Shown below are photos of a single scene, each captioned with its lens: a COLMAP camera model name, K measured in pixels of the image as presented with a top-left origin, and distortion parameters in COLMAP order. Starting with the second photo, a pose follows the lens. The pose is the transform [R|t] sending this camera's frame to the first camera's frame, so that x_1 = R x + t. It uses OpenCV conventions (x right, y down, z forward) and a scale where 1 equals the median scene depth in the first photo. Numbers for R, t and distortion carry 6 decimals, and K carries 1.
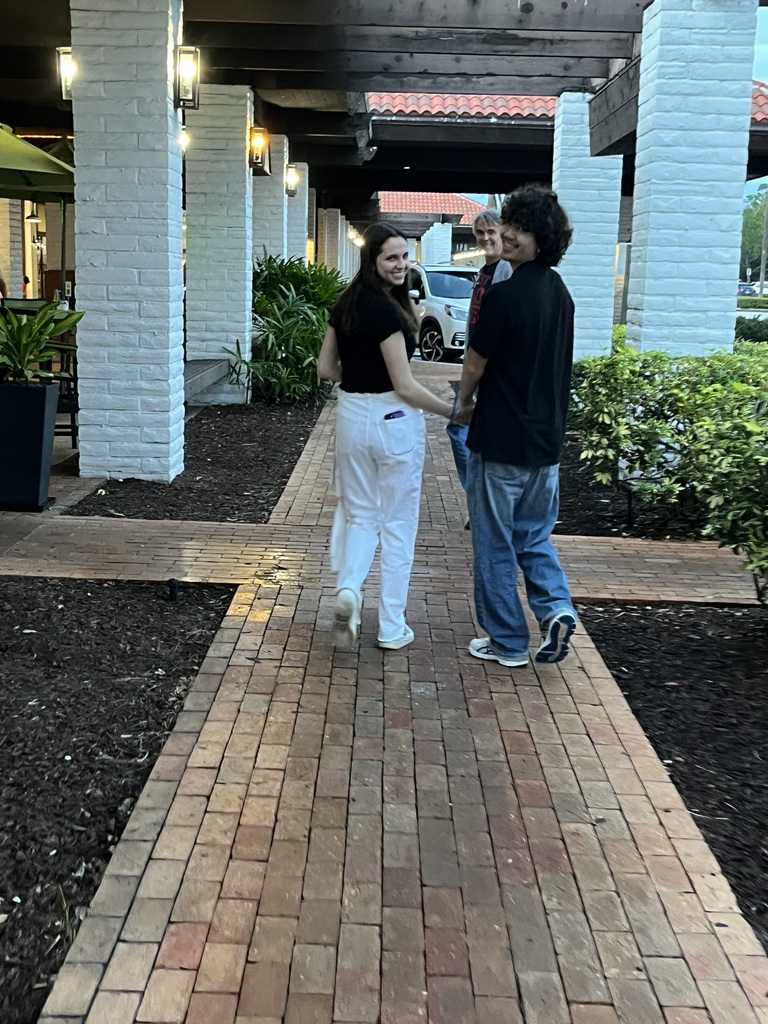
lens RADIAL K [[1377.6, 0, 403.6], [0, 1377.6, 511.2], [0, 0, 1]] dist [0.044145, -0.123525]
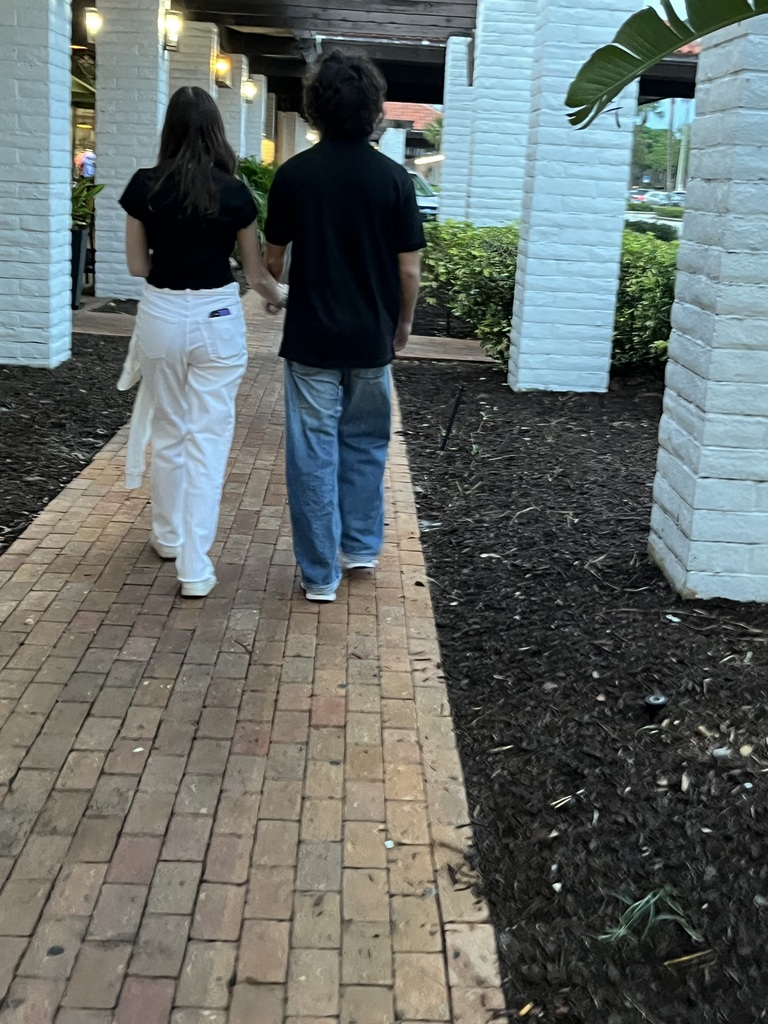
lens RADIAL K [[1377.6, 0, 403.6], [0, 1377.6, 511.2], [0, 0, 1]] dist [0.044145, -0.123525]
pose [[0.999232, 0.026607, 0.028763, 0.066410], [-0.028451, 0.997432, 0.065724, 0.103743], [-0.026941, -0.066492, 0.997423, -0.549713]]
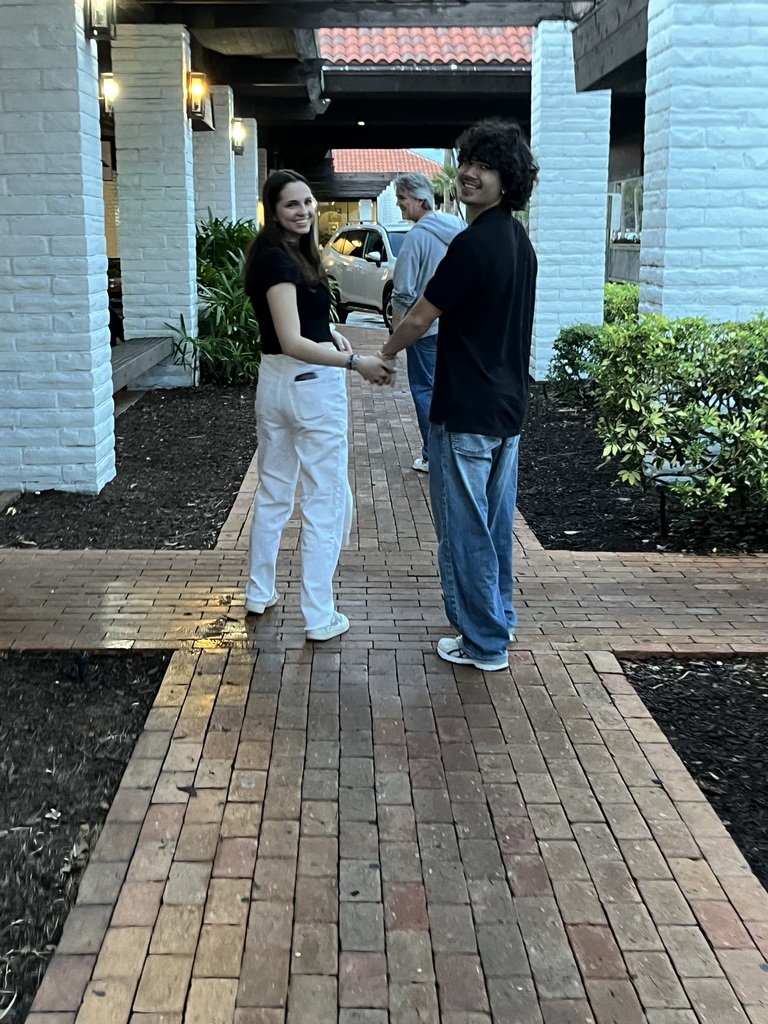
lens RADIAL K [[1382.2, 0, 383.5], [0, 1382.2, 495.7], [0, 0, 1]] dist [0.023341, -0.112295]
pose [[0.999381, -0.033292, 0.011386, -0.007835], [0.033118, 0.999336, 0.015172, -0.027669], [-0.011884, -0.014786, 0.999820, 0.176630]]
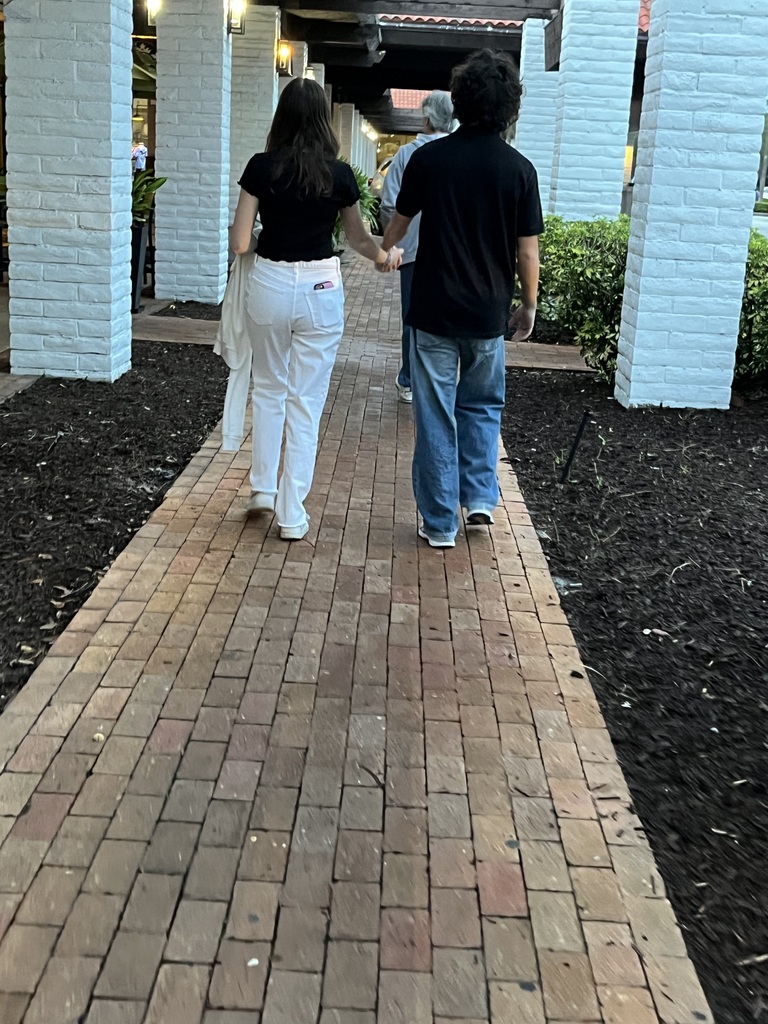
lens RADIAL K [[1372.4, 0, 385.3], [0, 1372.4, 535.4], [0, 0, 1]] dist [0.041785, -0.221807]
pose [[0.999332, 0.032143, -0.017387, 0.035309], [-0.030464, 0.995528, 0.089420, 0.087465], [0.020183, -0.088830, 0.995842, -0.440336]]
